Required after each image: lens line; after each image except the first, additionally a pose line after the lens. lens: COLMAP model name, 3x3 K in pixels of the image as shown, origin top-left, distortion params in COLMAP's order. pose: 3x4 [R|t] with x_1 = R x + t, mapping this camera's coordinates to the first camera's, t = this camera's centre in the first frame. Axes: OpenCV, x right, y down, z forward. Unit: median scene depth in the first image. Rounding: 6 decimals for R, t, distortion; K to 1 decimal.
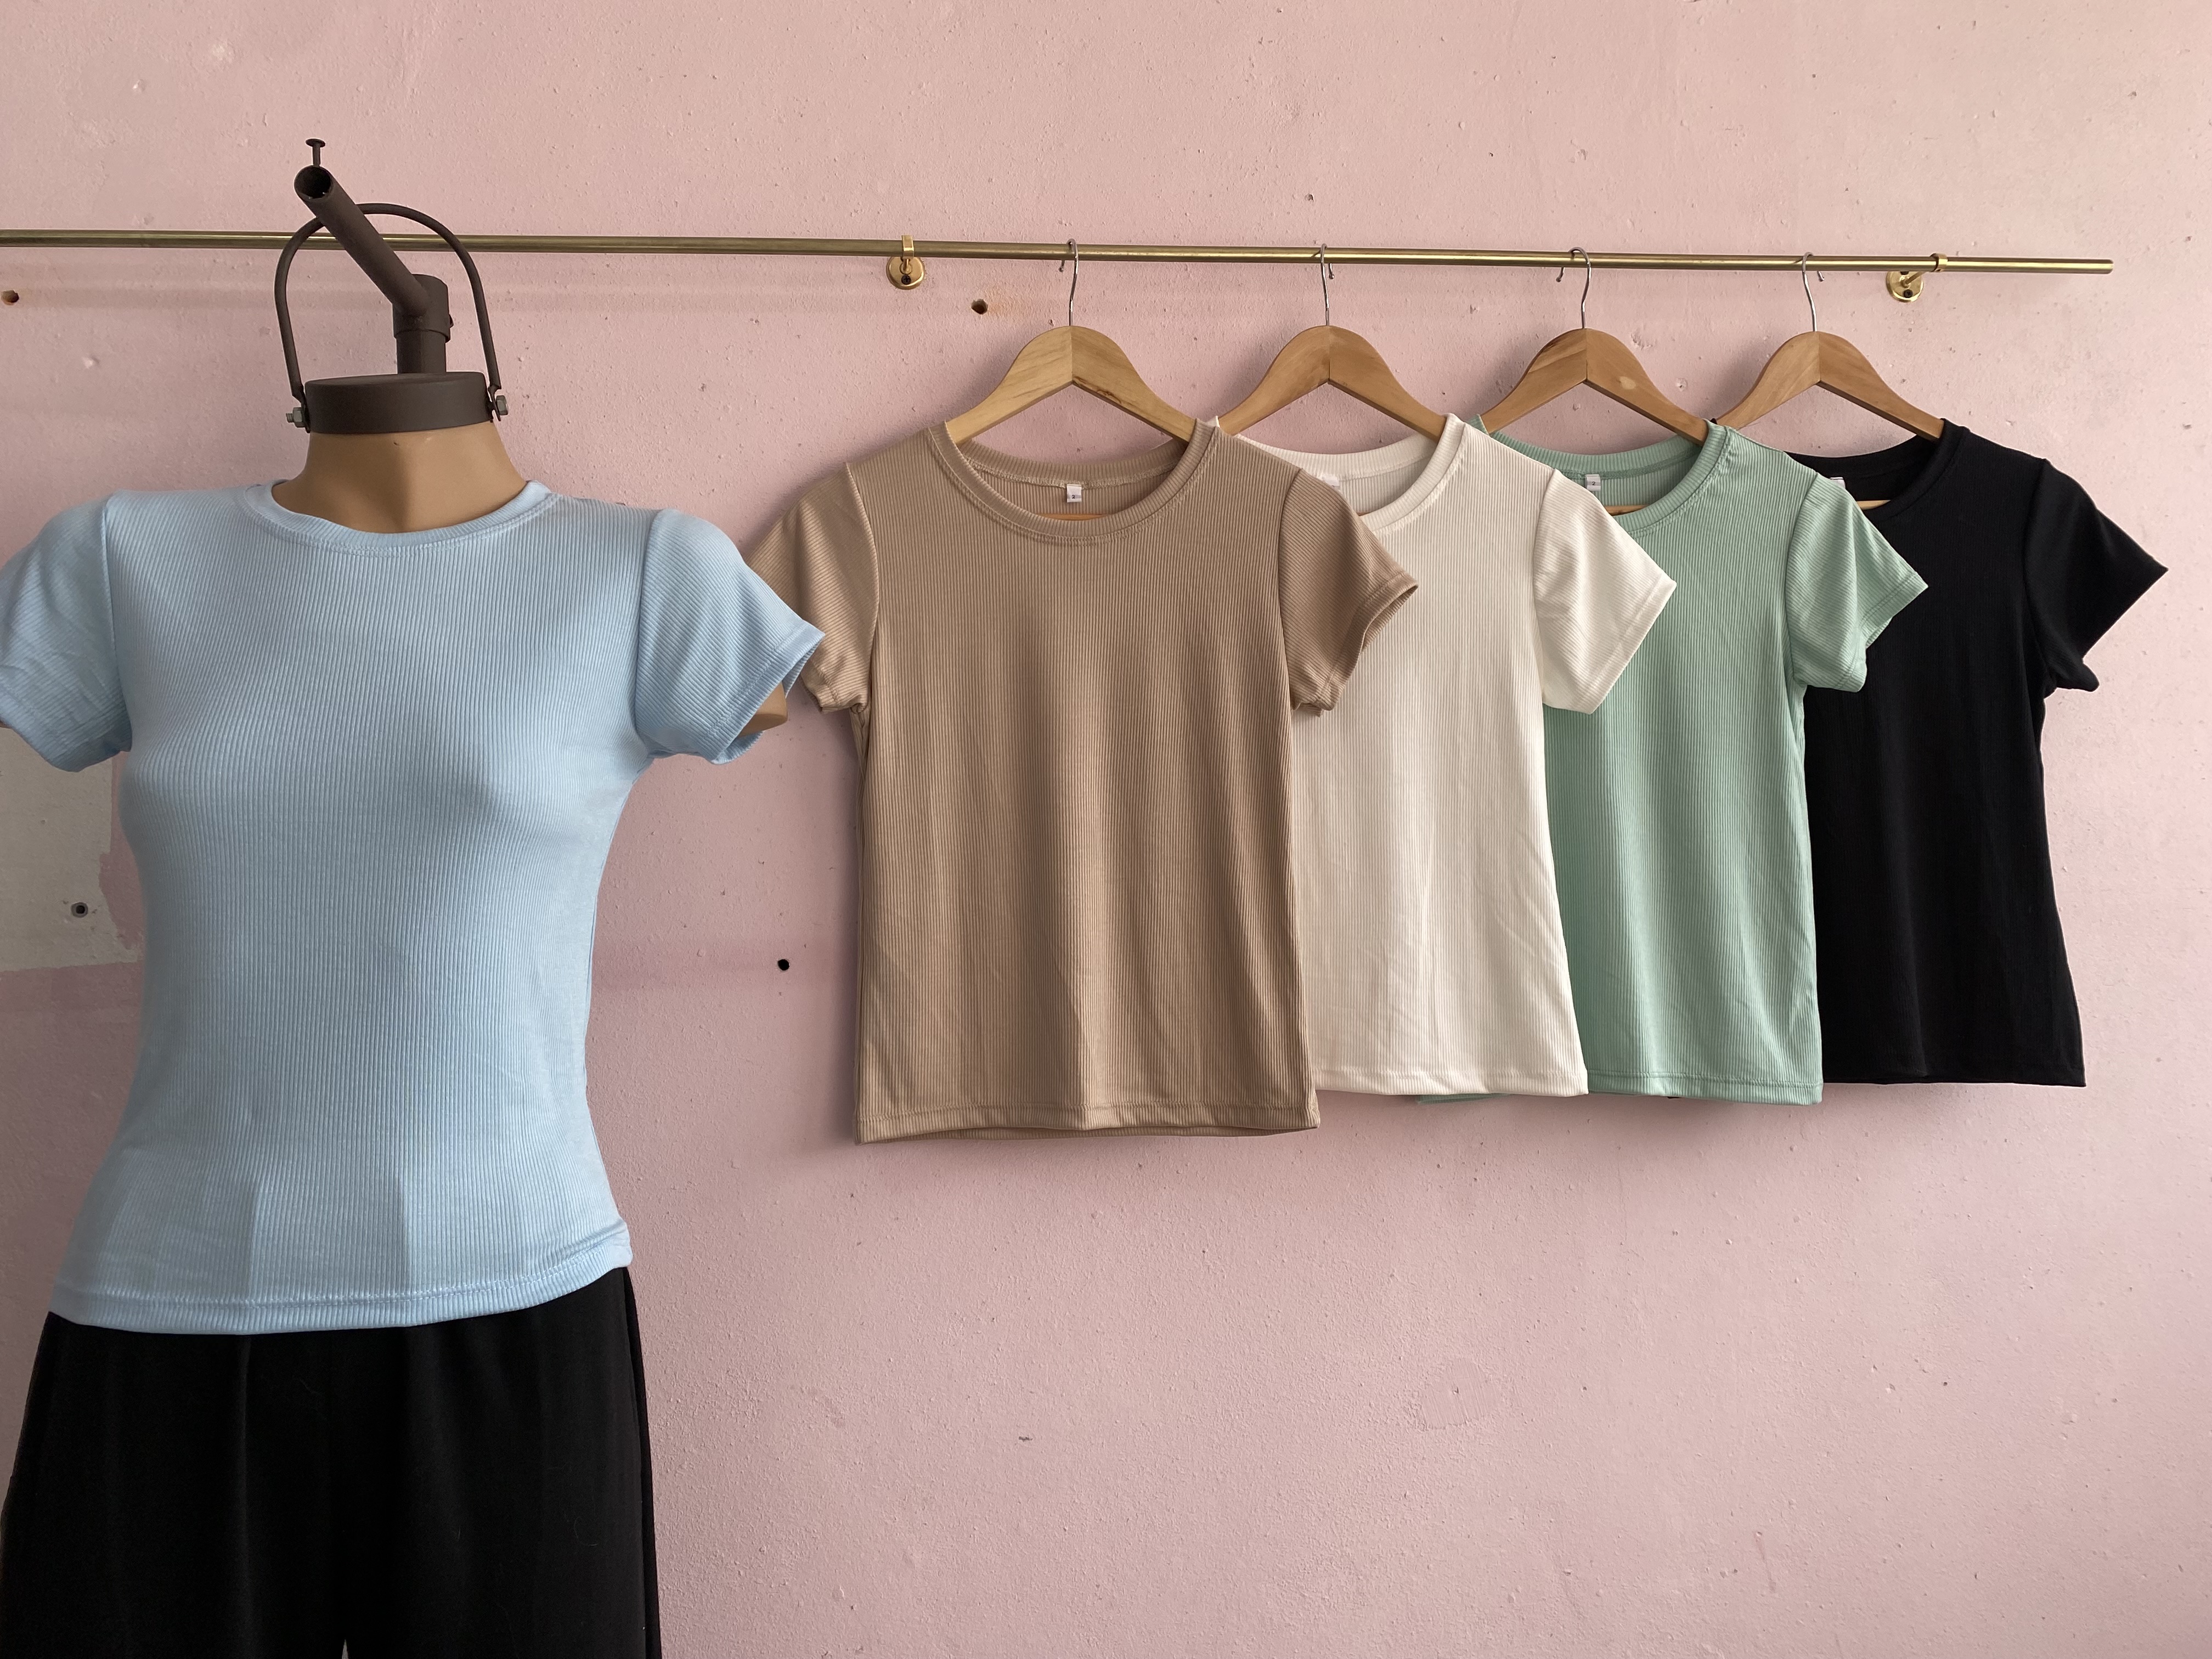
lens RADIAL K [[1734.9, 0, 1075.2], [0, 1734.9, 823.1], [0, 0, 1]] dist [0.063638, -0.071764]
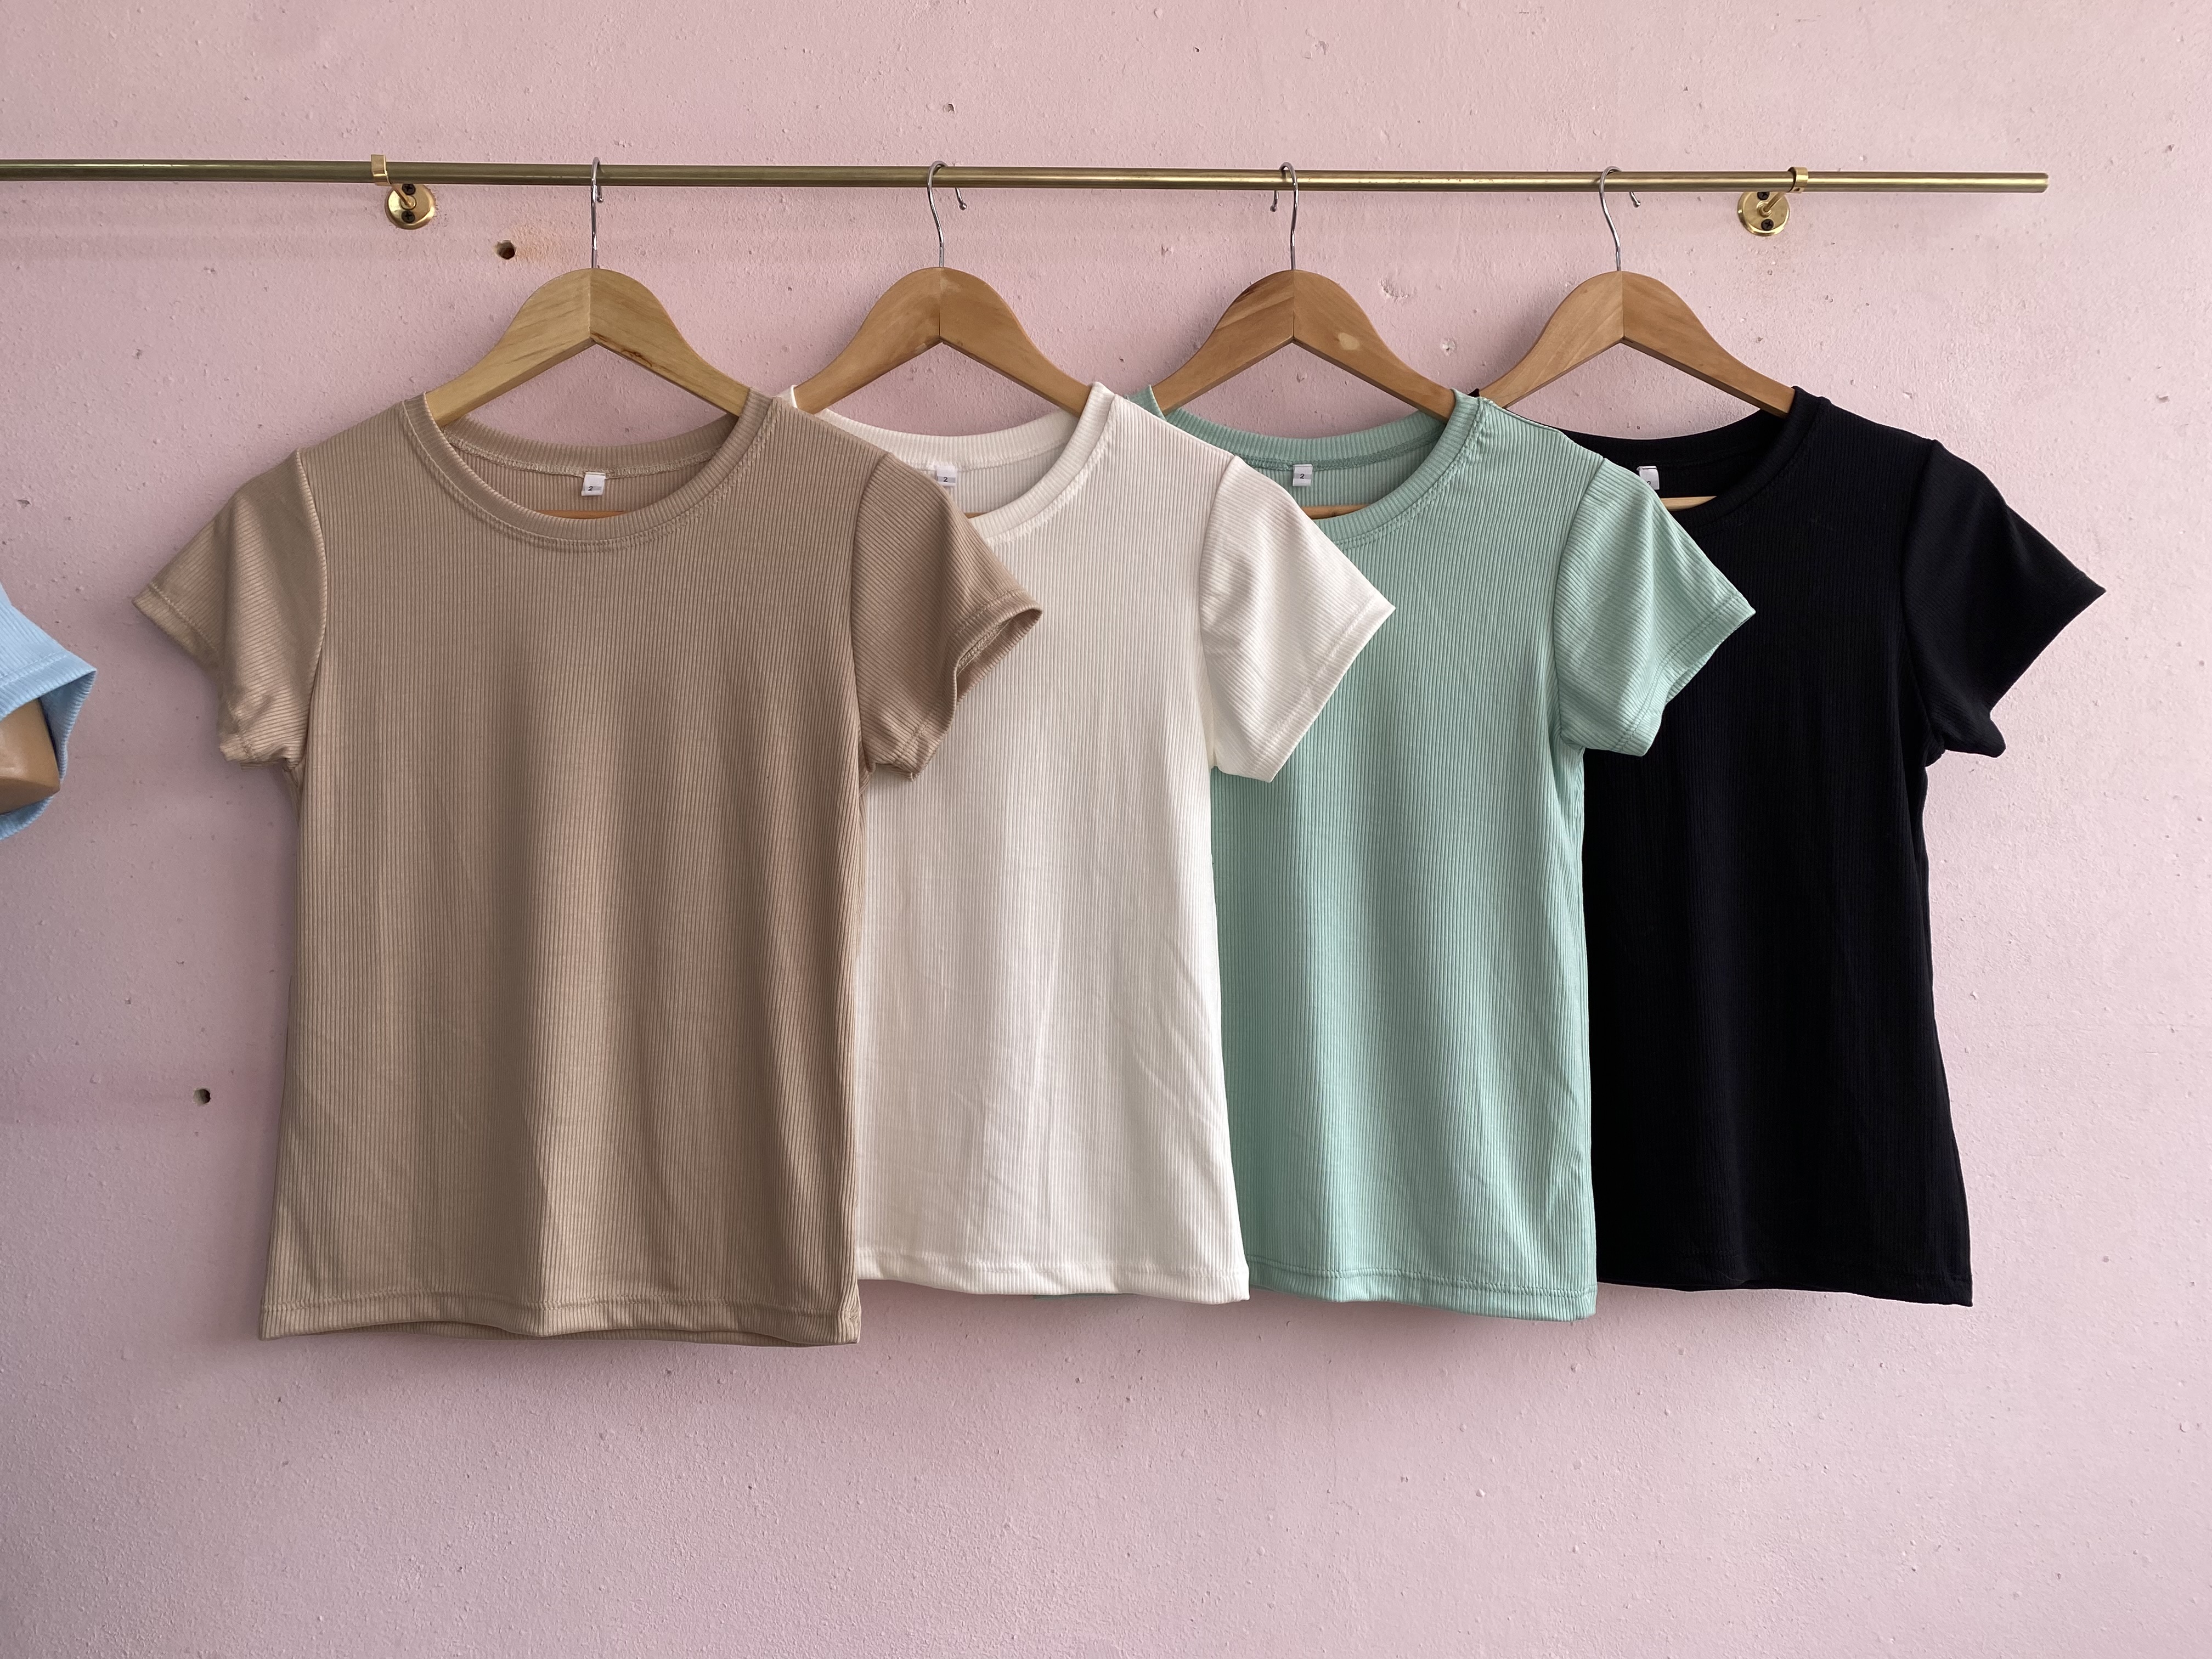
lens RADIAL K [[1660.7, 0, 1103.6], [0, 1660.7, 821.8], [0, 0, 1]] dist [0.077465, -0.096091]
pose [[0.995623, 0.013950, -0.092415, 0.286580], [-0.015068, 0.999821, -0.011407, -0.036066], [0.092239, 0.012749, 0.995655, 0.283474]]
